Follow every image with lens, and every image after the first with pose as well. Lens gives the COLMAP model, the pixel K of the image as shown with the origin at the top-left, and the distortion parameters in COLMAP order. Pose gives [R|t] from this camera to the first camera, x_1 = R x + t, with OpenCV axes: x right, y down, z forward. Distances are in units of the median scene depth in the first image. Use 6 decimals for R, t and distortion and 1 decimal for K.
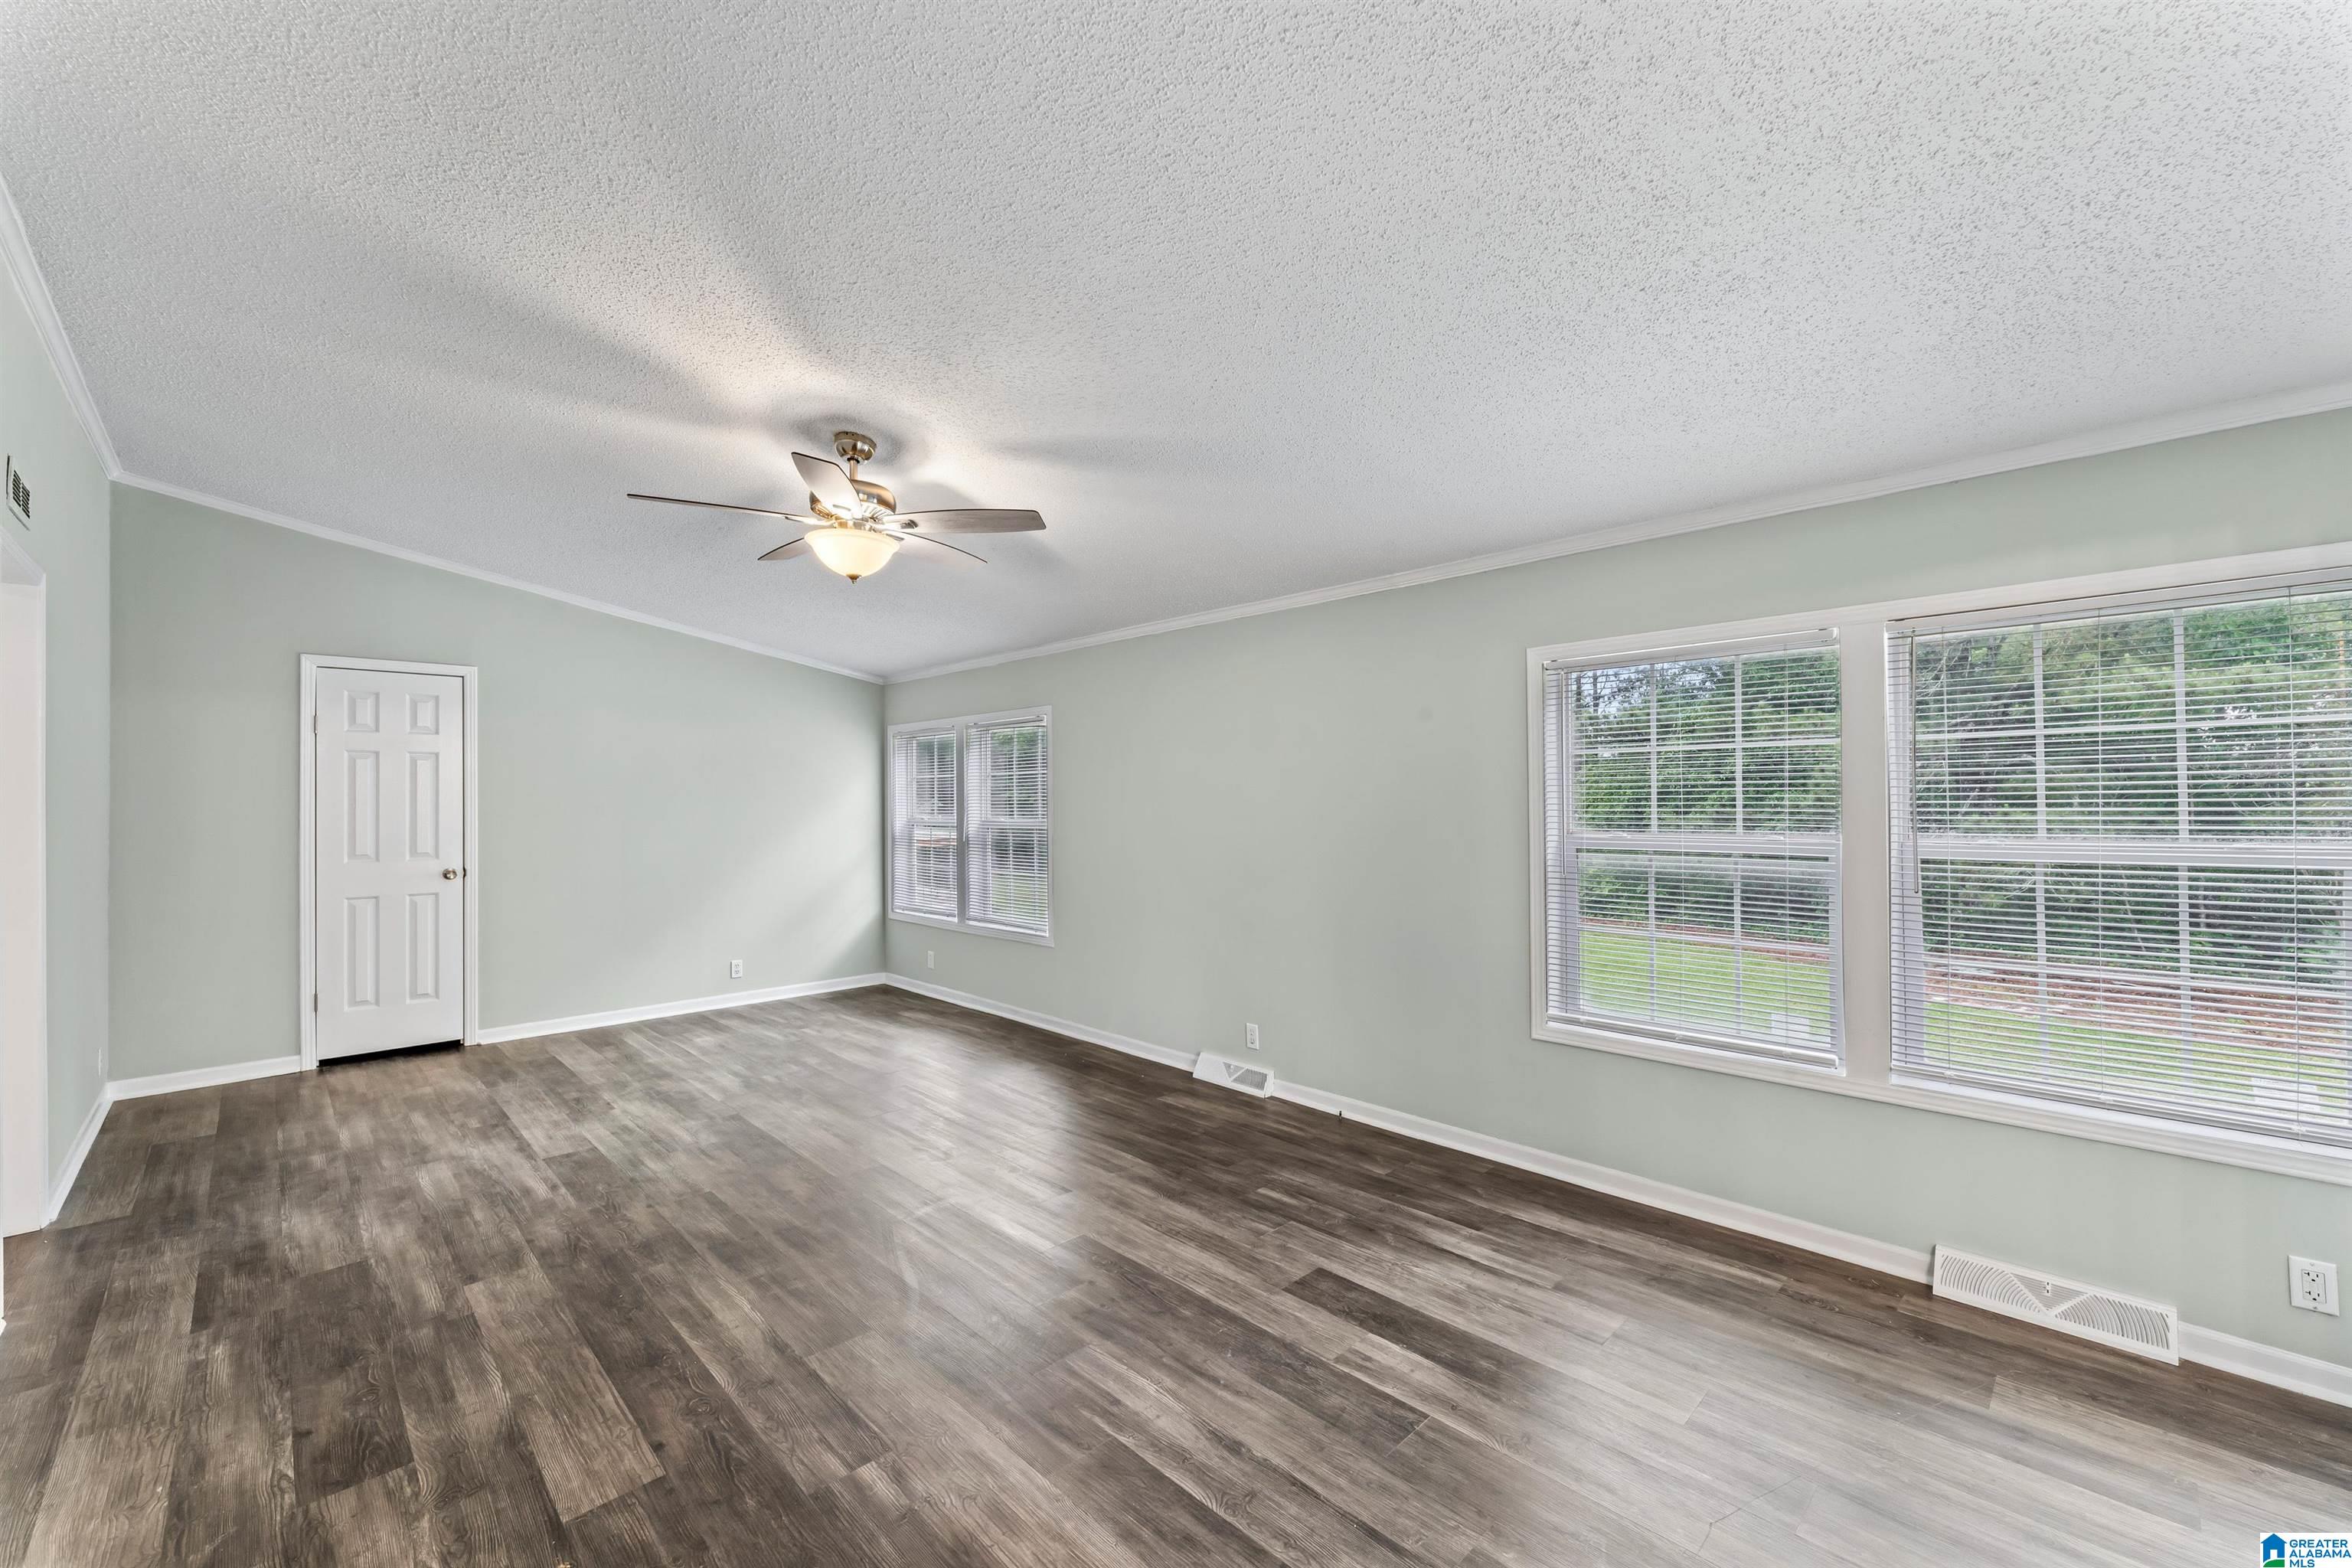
lens RADIAL K [[943.1, 0, 1175.7], [0, 943.1, 792.5], [0, 0, 1]] dist [-0.001552, -0.000371]
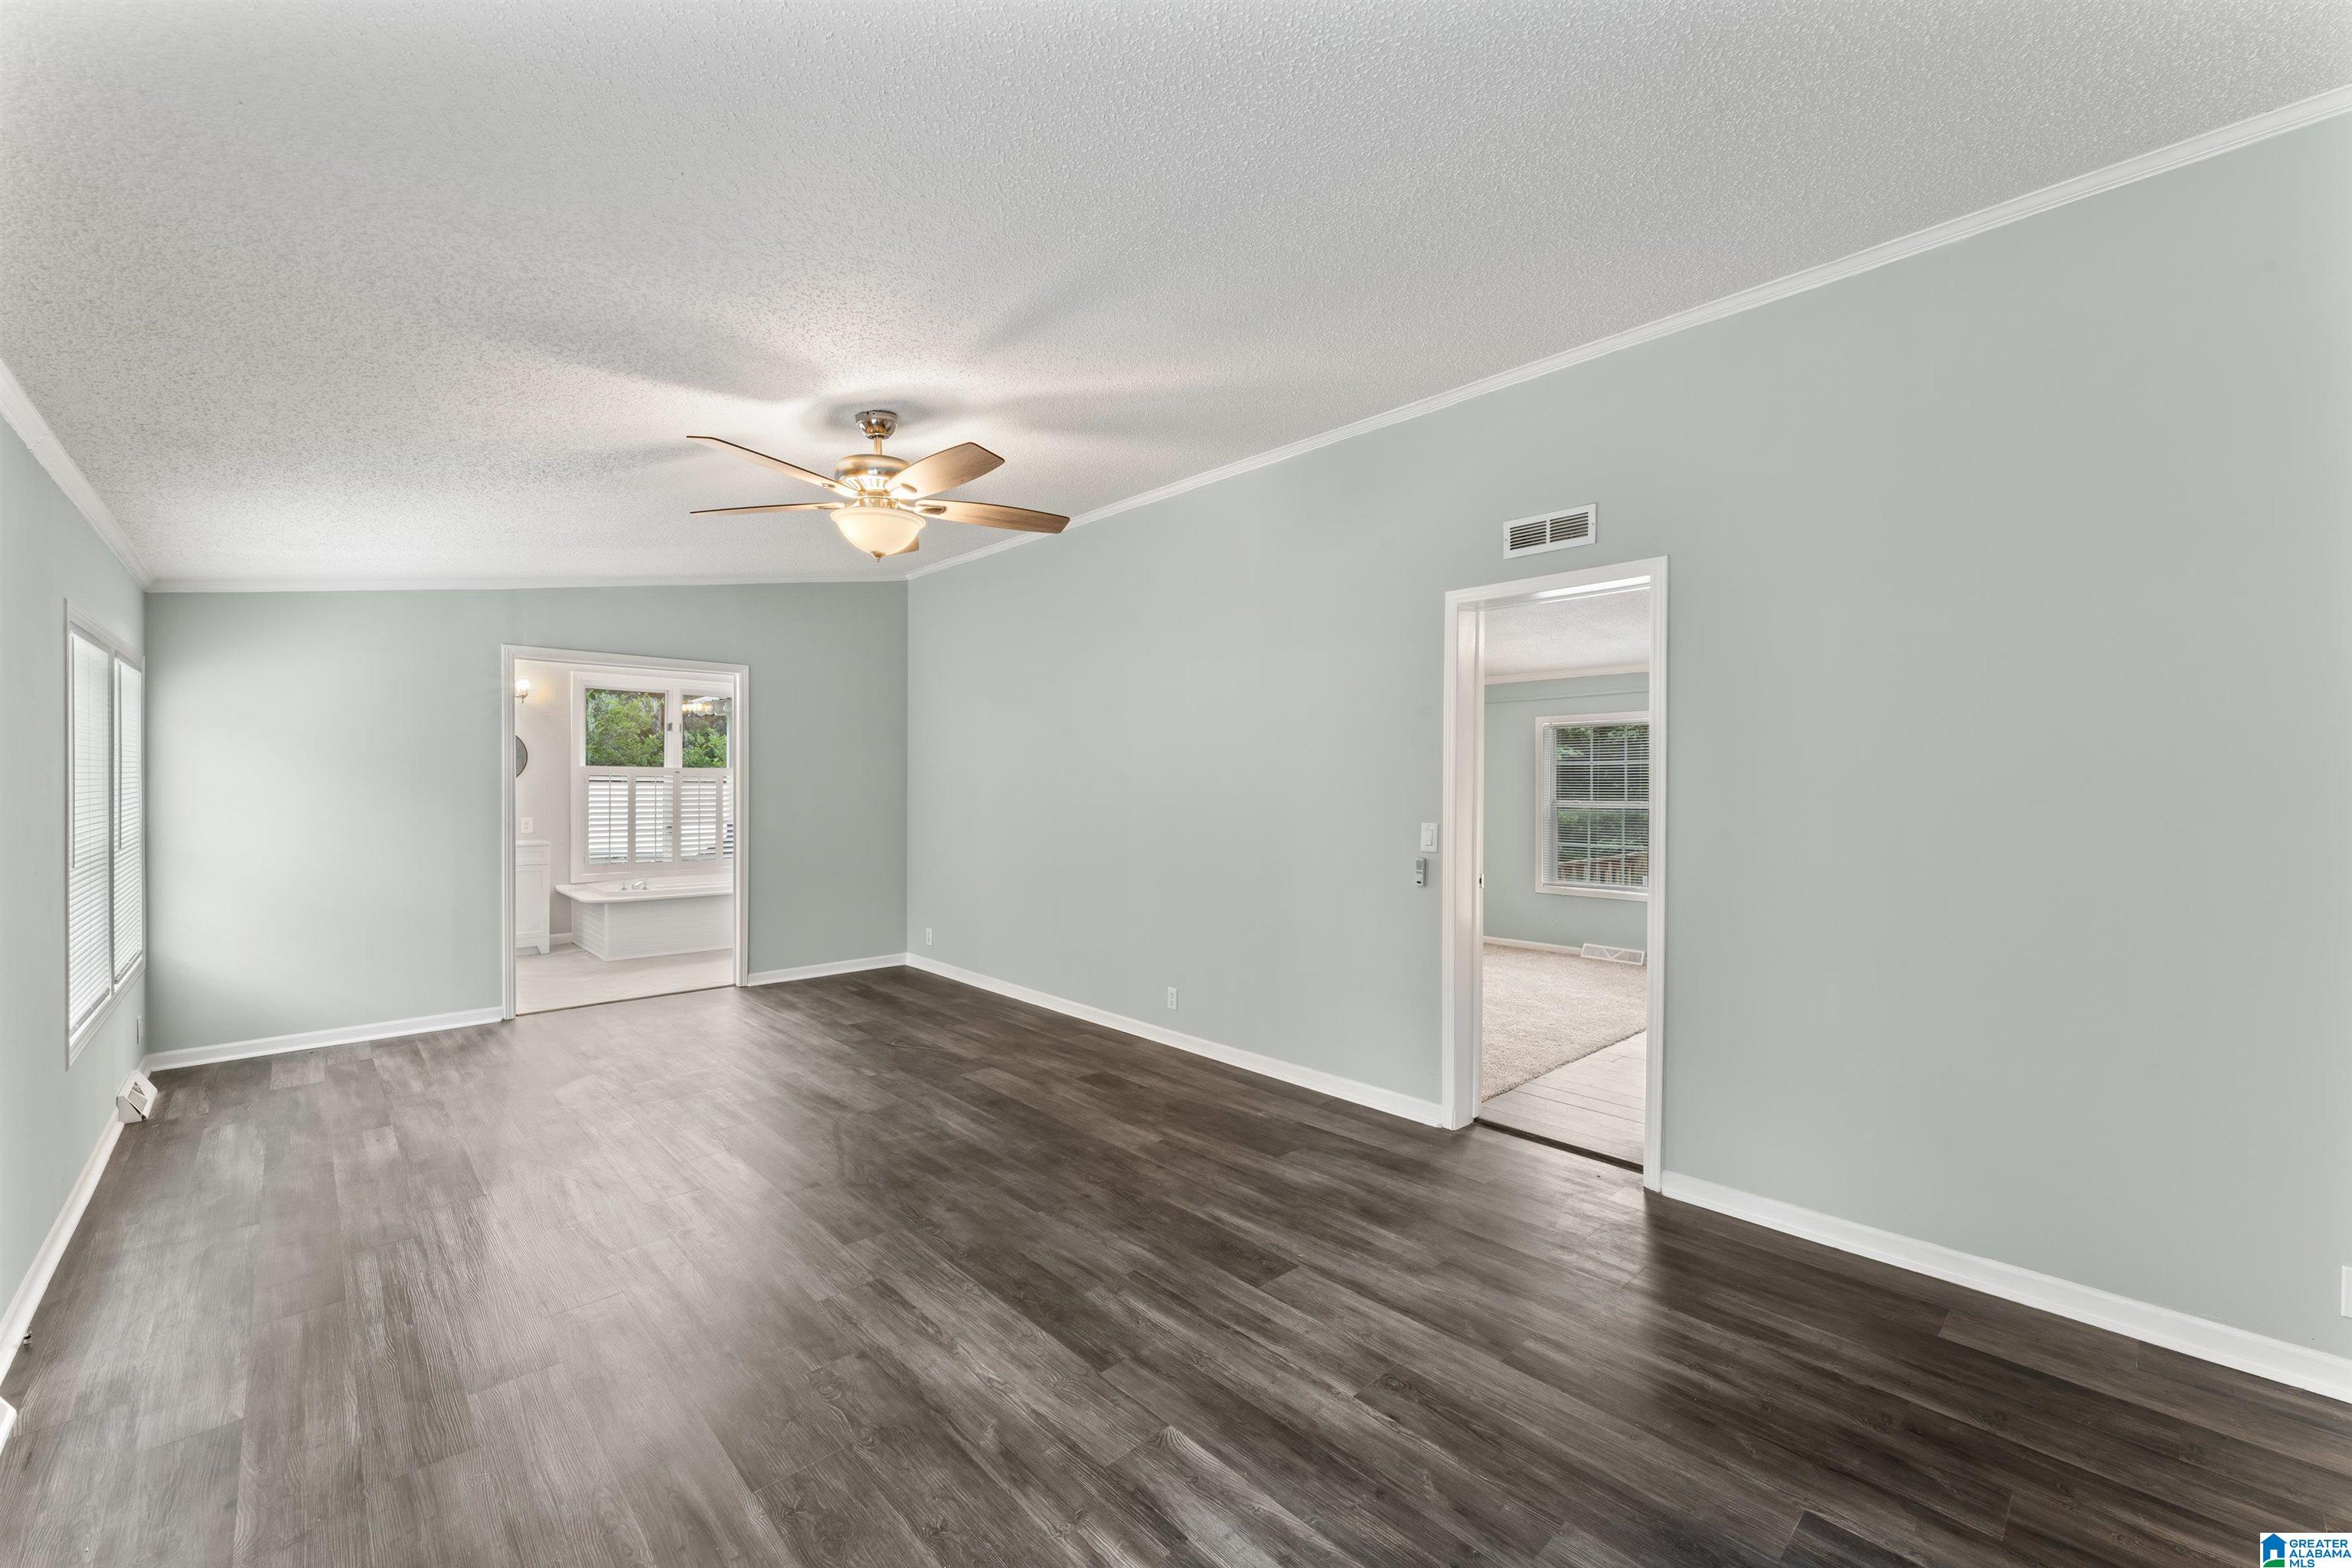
lens RADIAL K [[943.1, 0, 1175.7], [0, 943.1, 792.5], [0, 0, 1]] dist [-0.001552, -0.000371]
pose [[-0.999792, 0.000750, 0.020367, -0.721948], [0.000787, 0.999998, 0.001840, 0.019843], [-0.020366, 0.001855, -0.999791, 2.126594]]
